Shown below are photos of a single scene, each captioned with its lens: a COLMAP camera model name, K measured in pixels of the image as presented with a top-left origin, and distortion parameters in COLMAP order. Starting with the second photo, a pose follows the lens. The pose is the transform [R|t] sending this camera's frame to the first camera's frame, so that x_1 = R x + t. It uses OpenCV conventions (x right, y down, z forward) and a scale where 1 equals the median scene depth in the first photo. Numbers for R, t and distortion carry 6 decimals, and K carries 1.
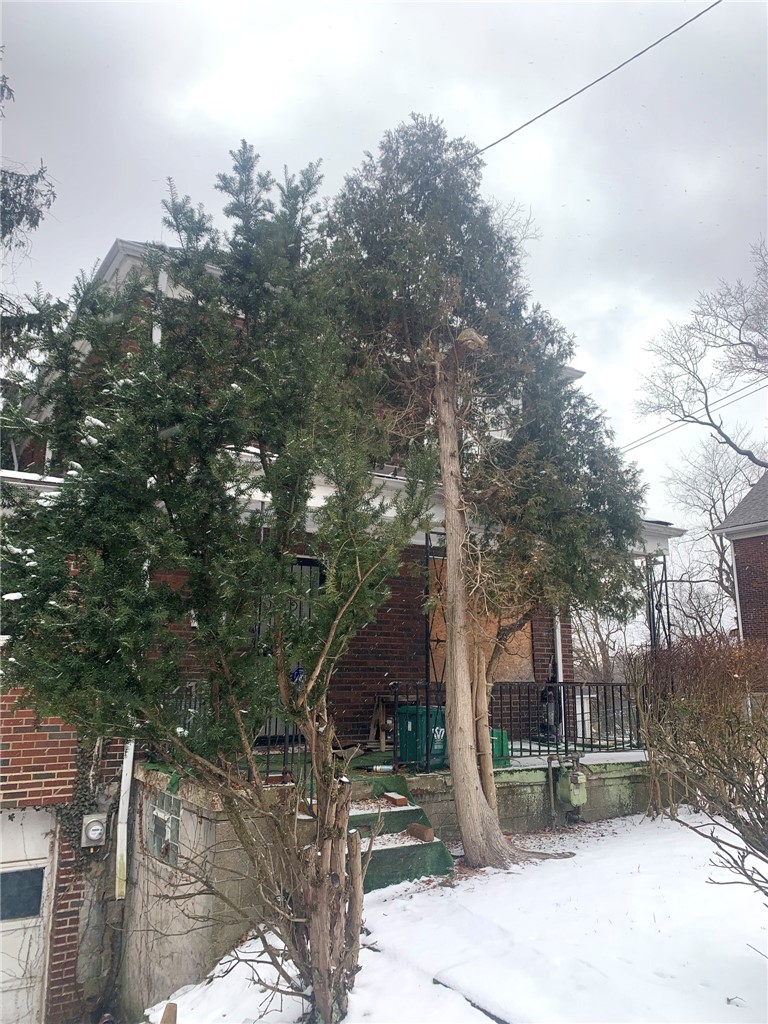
lens RADIAL K [[780.3, 0, 383.1], [0, 780.3, 503.3], [0, 0, 1]] dist [0.047542, -0.041401]
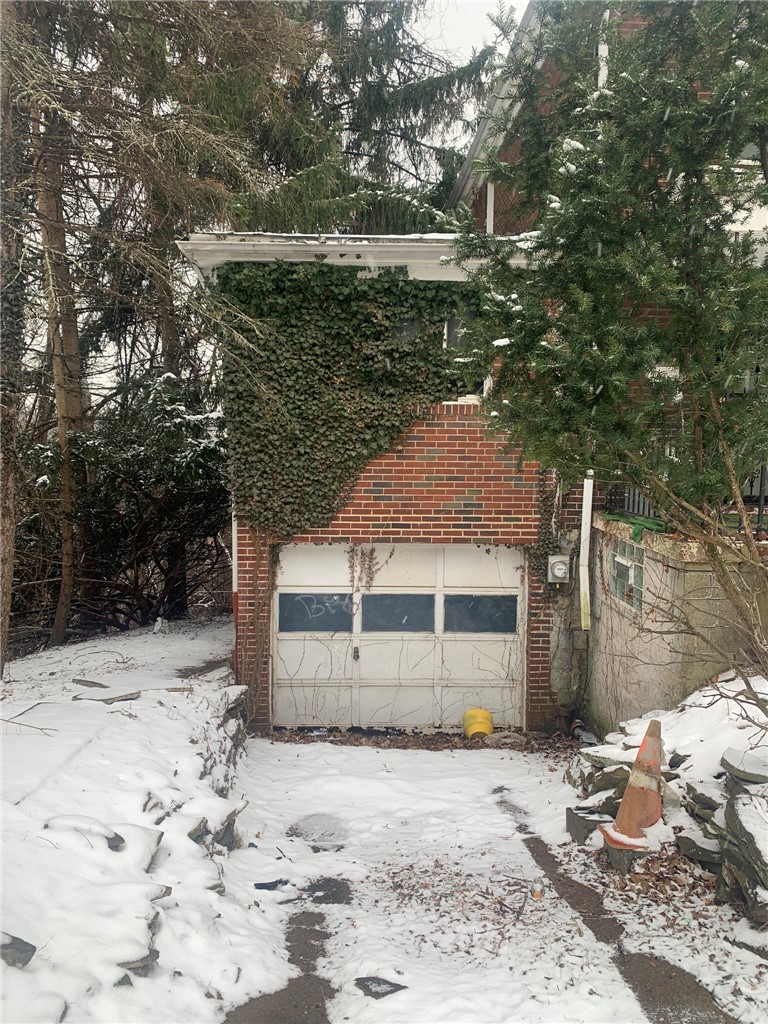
lens RADIAL K [[780.3, 0, 377.1], [0, 780.3, 507.5], [0, 0, 1]] dist [0.047542, -0.041401]
pose [[0.863645, 0.052390, -0.501371, -0.046620], [0.096171, 0.959194, 0.265892, 0.020691], [0.494842, -0.277853, 0.823364, 0.006022]]
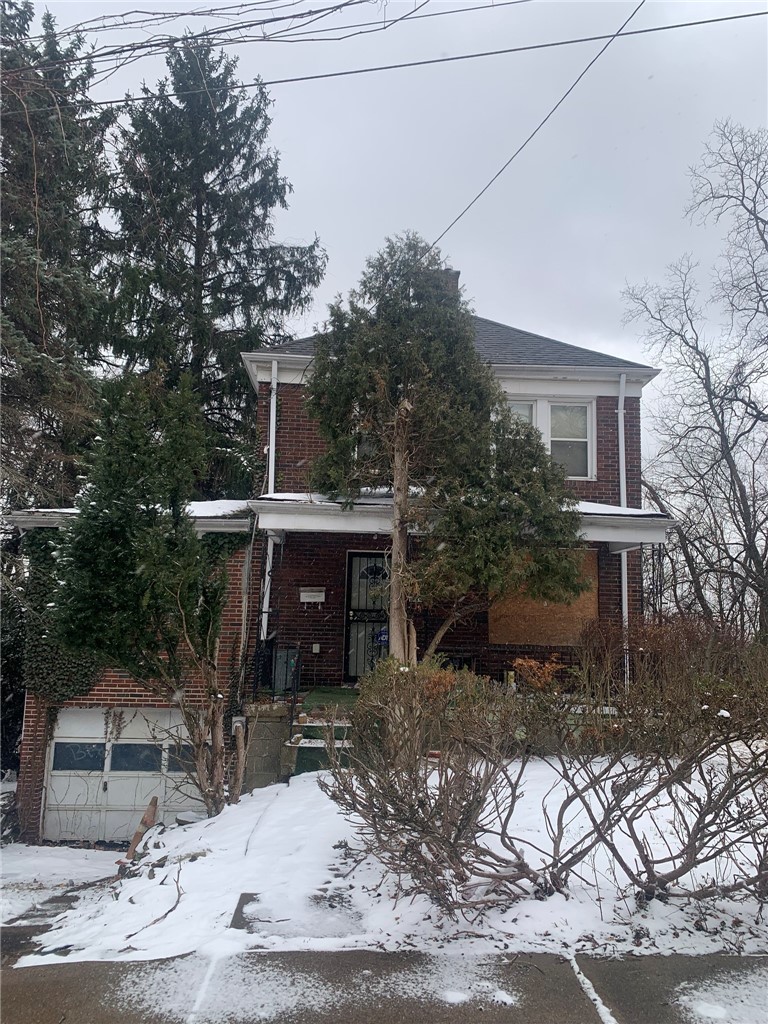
lens RADIAL K [[780.3, 0, 388.2], [0, 780.3, 515.0], [0, 0, 1]] dist [0.047542, -0.041401]
pose [[0.854582, -0.047352, -0.517153, 0.796724], [0.087594, 0.994709, 0.053668, -0.085241], [0.511875, -0.091163, 0.854209, -0.198666]]
